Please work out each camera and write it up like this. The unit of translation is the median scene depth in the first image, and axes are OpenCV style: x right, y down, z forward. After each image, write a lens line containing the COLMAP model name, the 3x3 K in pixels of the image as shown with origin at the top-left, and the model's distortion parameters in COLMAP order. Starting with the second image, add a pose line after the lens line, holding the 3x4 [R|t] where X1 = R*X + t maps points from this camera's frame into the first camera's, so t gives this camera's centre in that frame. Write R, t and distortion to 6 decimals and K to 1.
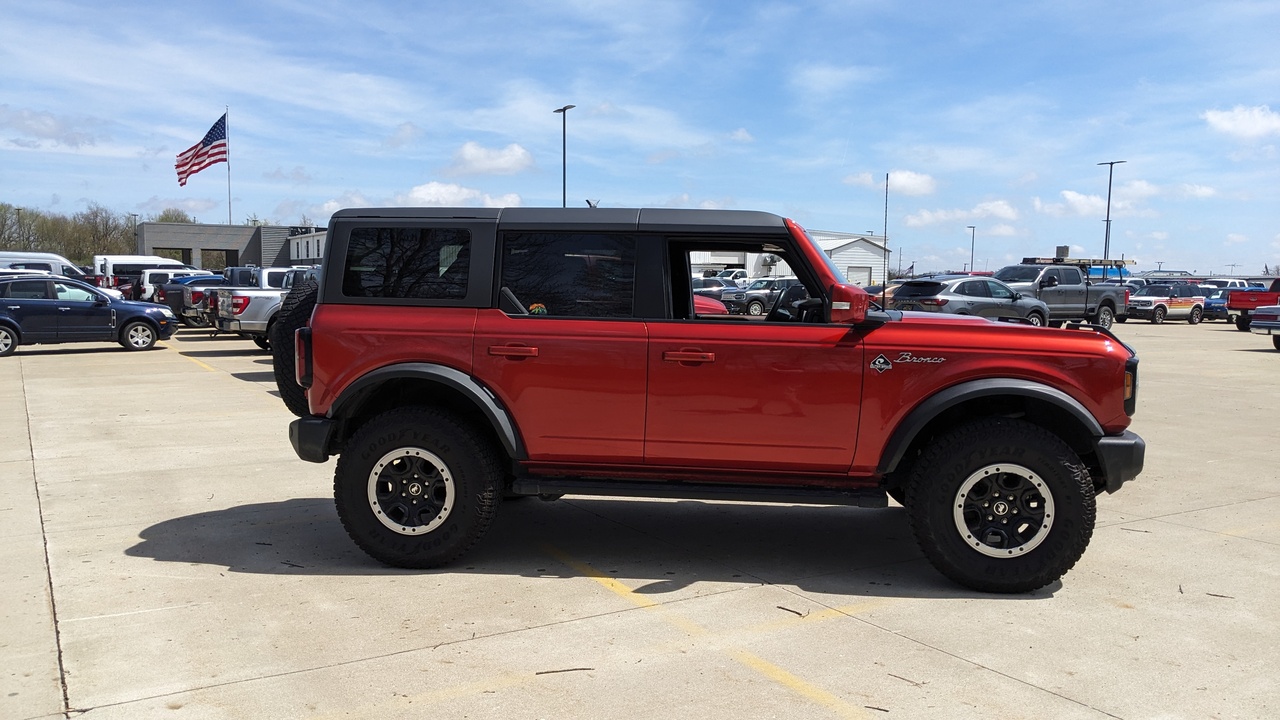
lens RADIAL K [[1013.9, 0, 646.2], [0, 1013.9, 356.3], [0, 0, 1]] dist [0.041045, -0.054855]
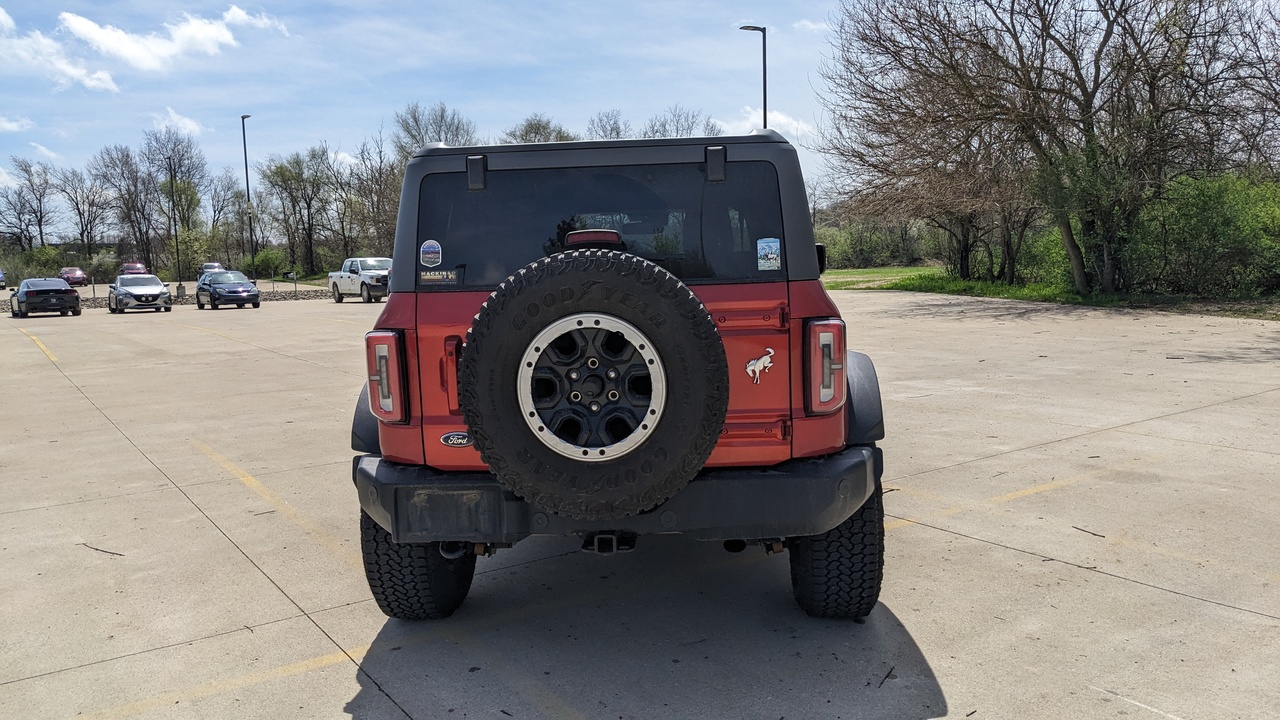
lens RADIAL K [[1013.9, 0, 628.5], [0, 1013.9, 369.7], [0, 0, 1]] dist [0.041045, -0.054855]
pose [[-0.049189, -0.121880, 0.991325, -0.996180], [0.097630, 0.987187, 0.126215, -0.092089], [-0.994006, 0.102991, -0.036659, 1.206667]]
